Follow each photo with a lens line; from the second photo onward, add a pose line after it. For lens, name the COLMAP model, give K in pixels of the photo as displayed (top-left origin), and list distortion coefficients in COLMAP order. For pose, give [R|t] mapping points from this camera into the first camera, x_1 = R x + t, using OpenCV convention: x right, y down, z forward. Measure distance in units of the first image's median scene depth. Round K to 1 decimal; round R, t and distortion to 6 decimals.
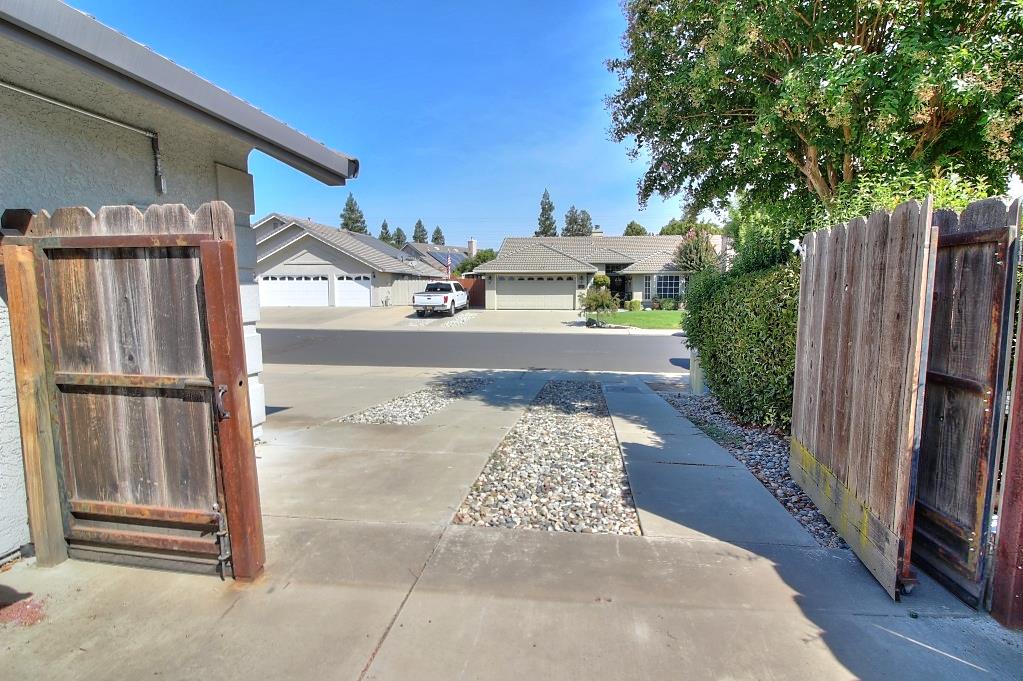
lens RADIAL K [[514.1, 0, 515.6], [0, 514.1, 340.6], [0, 0, 1]] dist [0.002185, -0.011262]
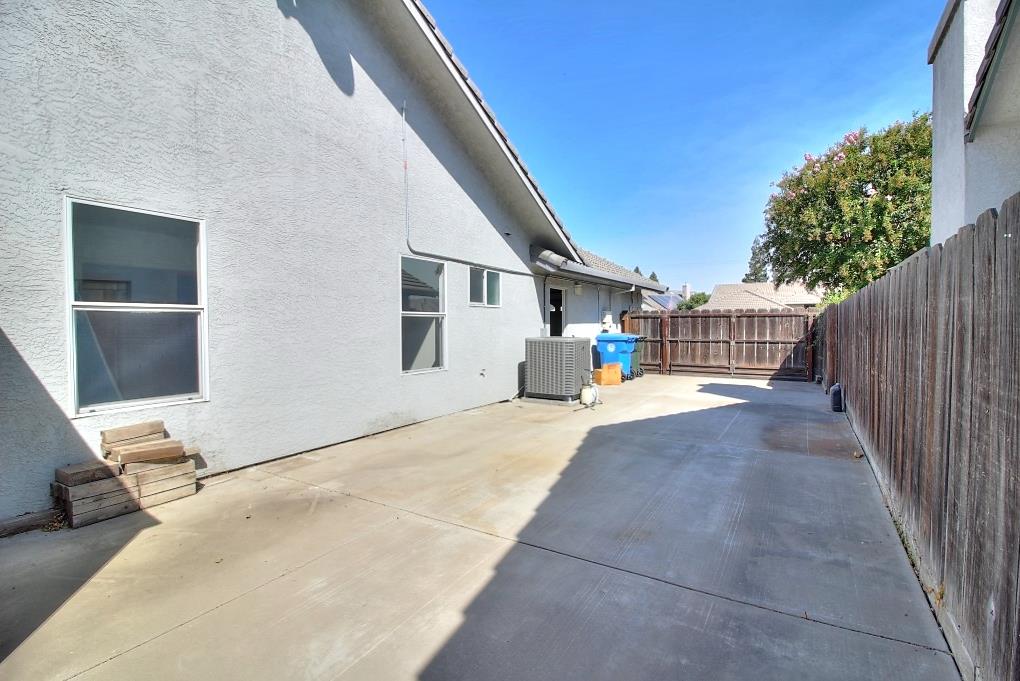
lens RADIAL K [[469.3, 0, 515.1], [0, 469.3, 338.0], [0, 0, 1]] dist [-0.001545, -0.012481]
pose [[0.911260, 0.009570, -0.411720, 0.101206], [-0.039756, 0.997105, -0.064817, 0.452176], [0.409908, 0.075434, 0.909002, -4.357520]]
